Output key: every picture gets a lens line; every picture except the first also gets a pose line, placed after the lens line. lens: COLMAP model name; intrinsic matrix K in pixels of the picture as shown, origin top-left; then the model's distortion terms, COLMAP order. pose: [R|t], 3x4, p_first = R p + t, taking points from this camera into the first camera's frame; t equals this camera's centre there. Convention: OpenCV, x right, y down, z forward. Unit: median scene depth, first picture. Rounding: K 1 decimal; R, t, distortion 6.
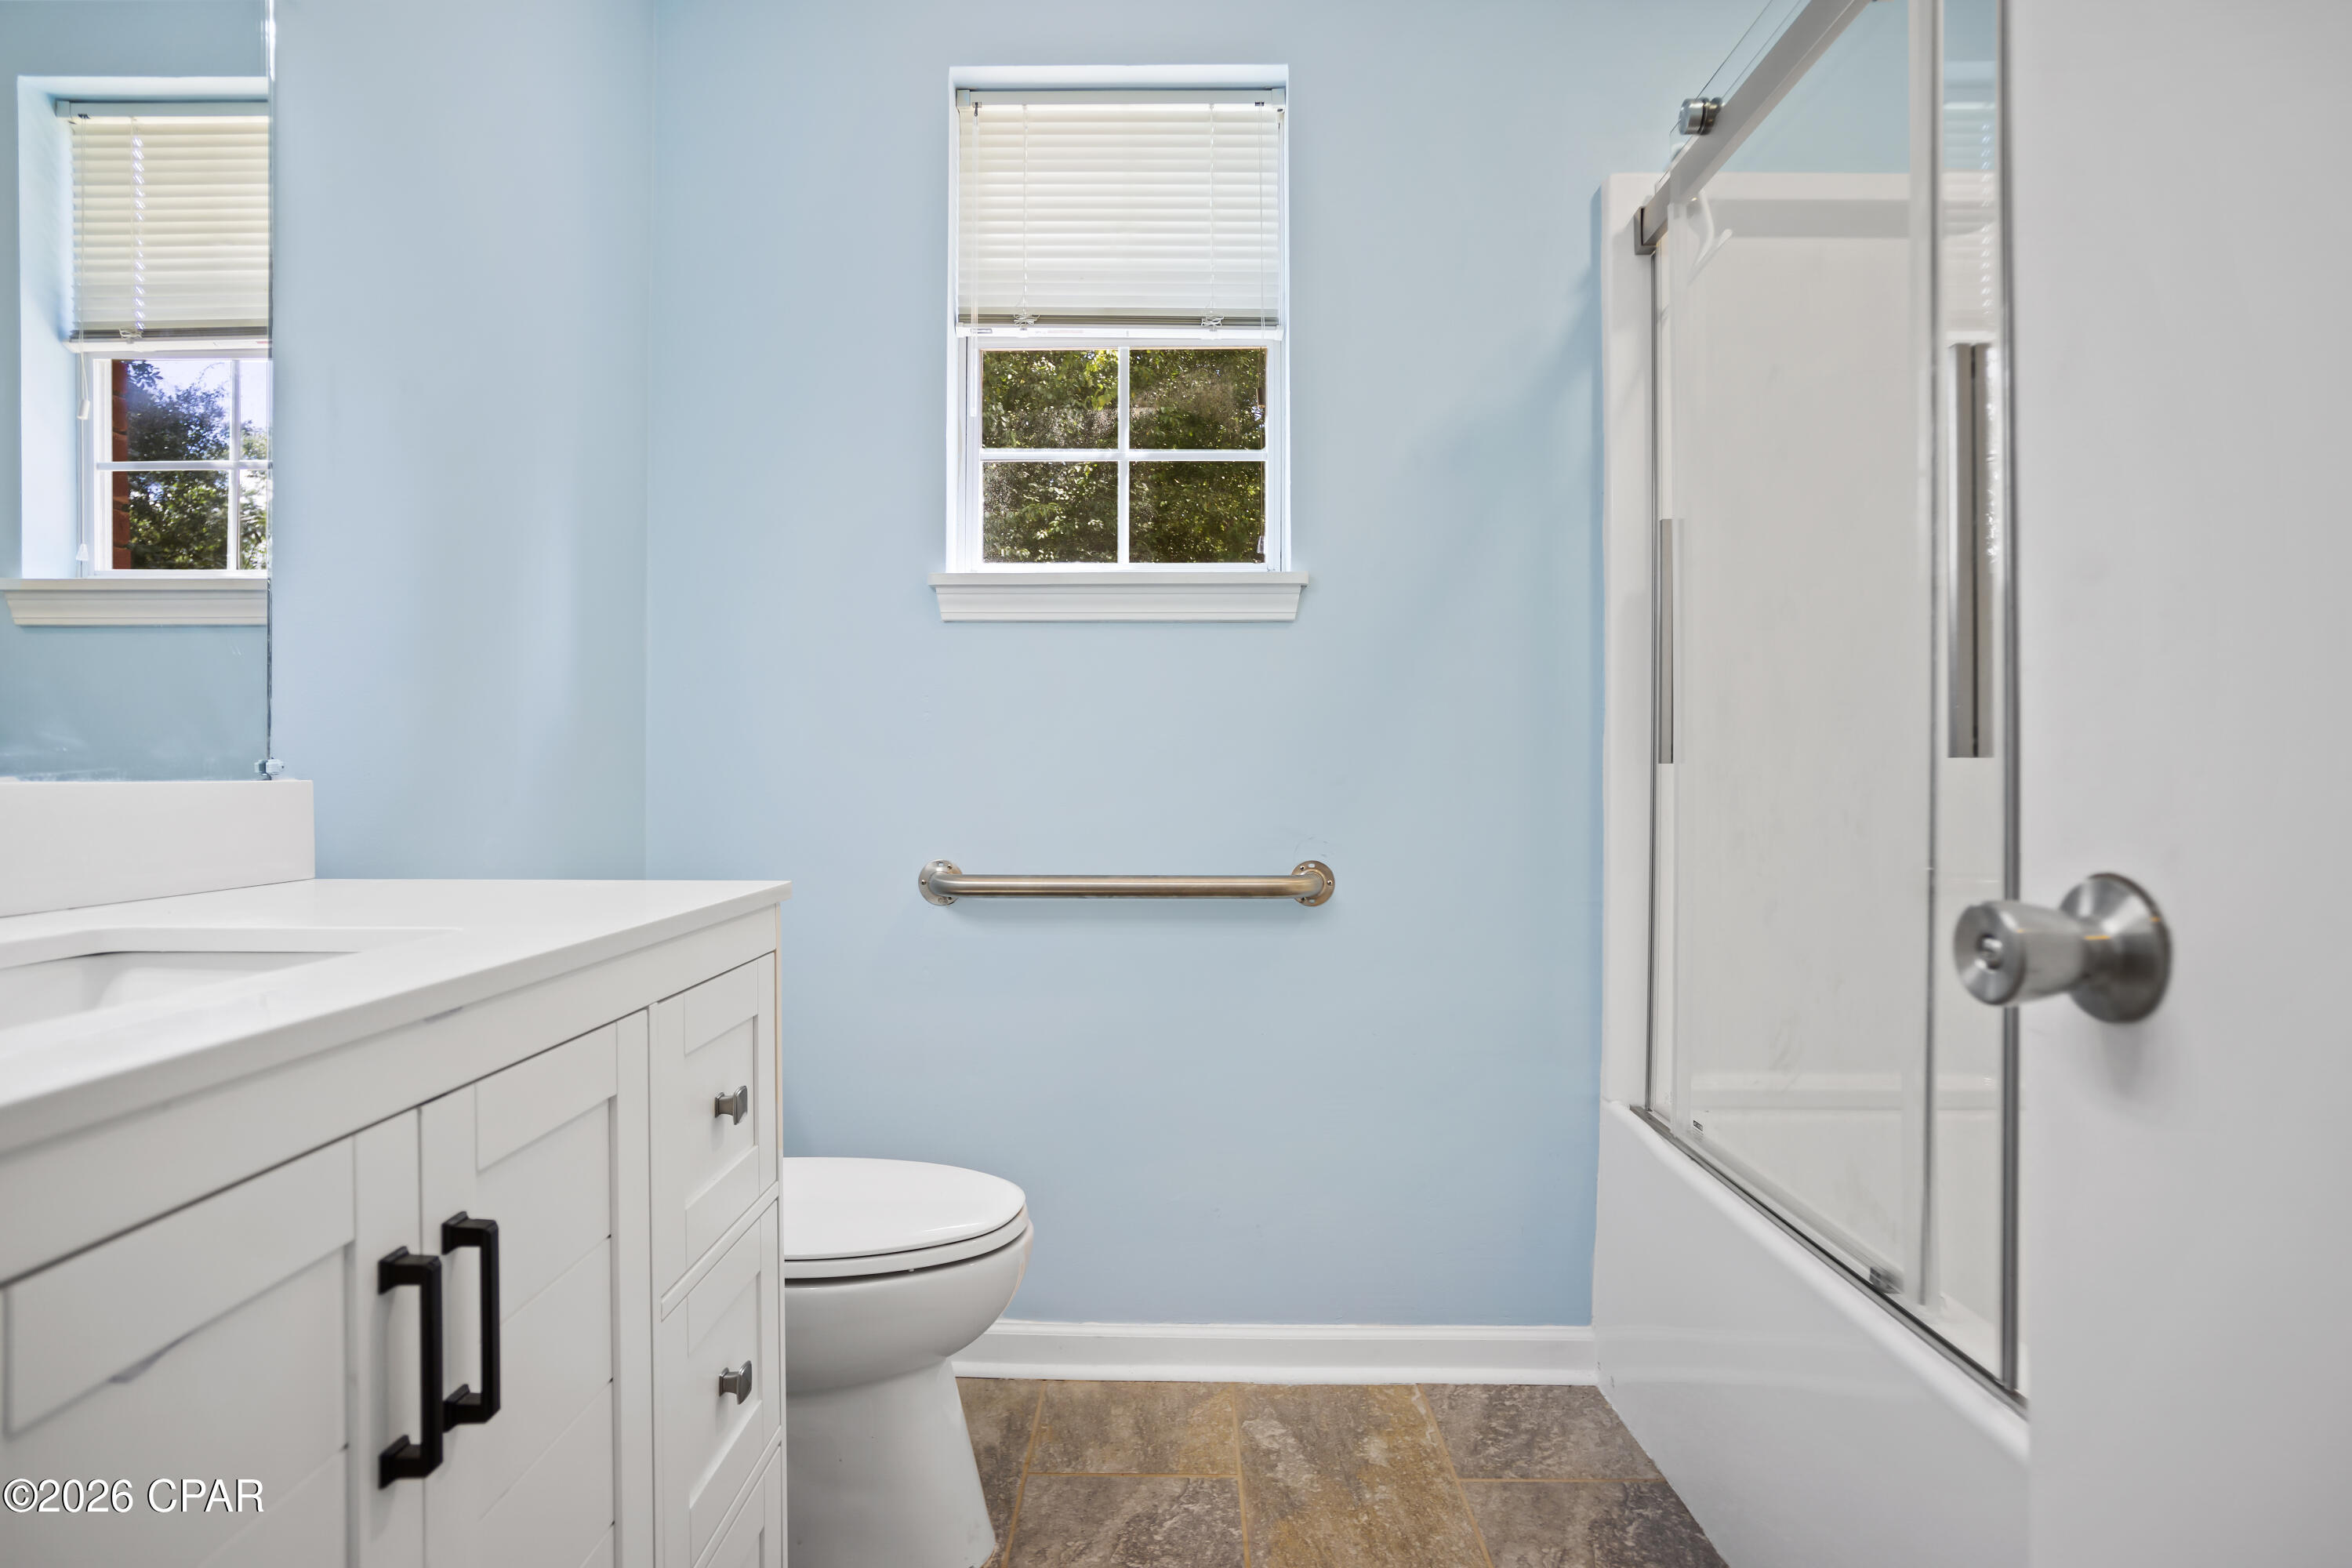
lens RADIAL K [[1250.3, 0, 1178.4], [0, 1250.3, 770.0], [0, 0, 1]] dist [-0.047345, 0.026331]
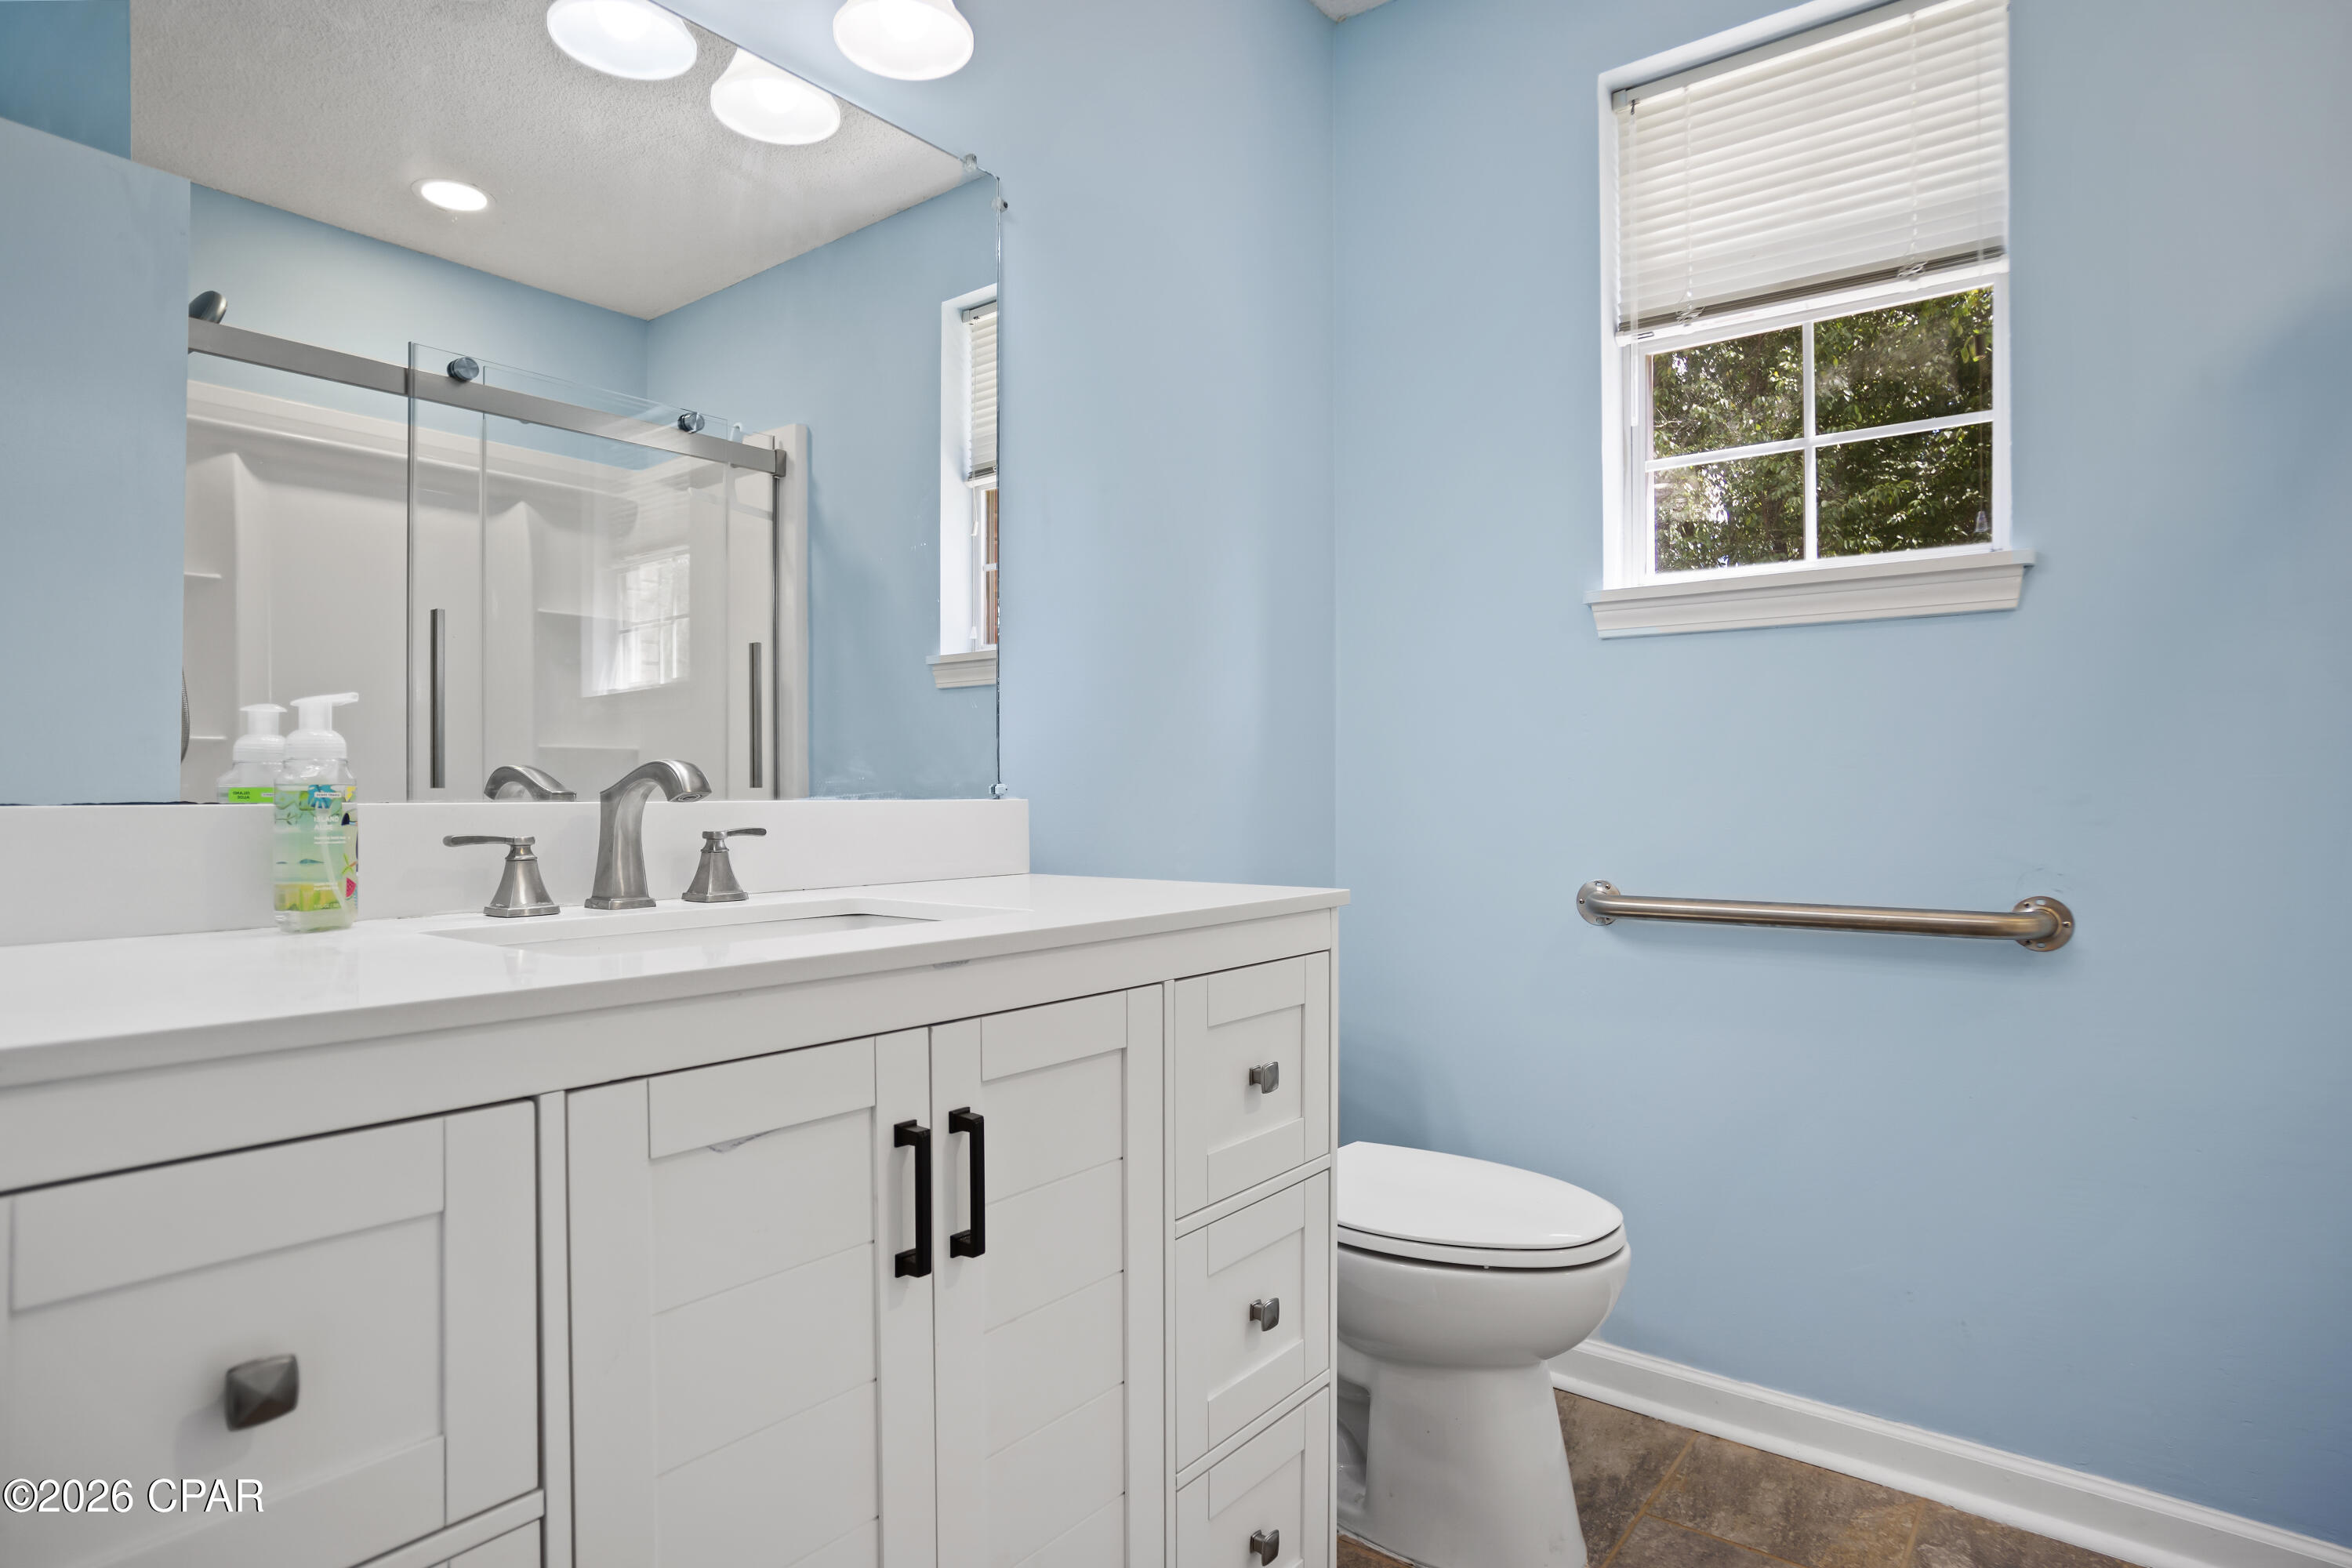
lens RADIAL K [[1250.3, 0, 1153.7], [0, 1250.3, 794.7], [0, 0, 1]] dist [-0.047345, 0.026331]
pose [[0.800045, -0.000587, -0.599940, 0.127680], [0.003582, 0.999986, 0.003798, -0.000477], [0.599929, -0.005188, 0.800036, -0.002229]]
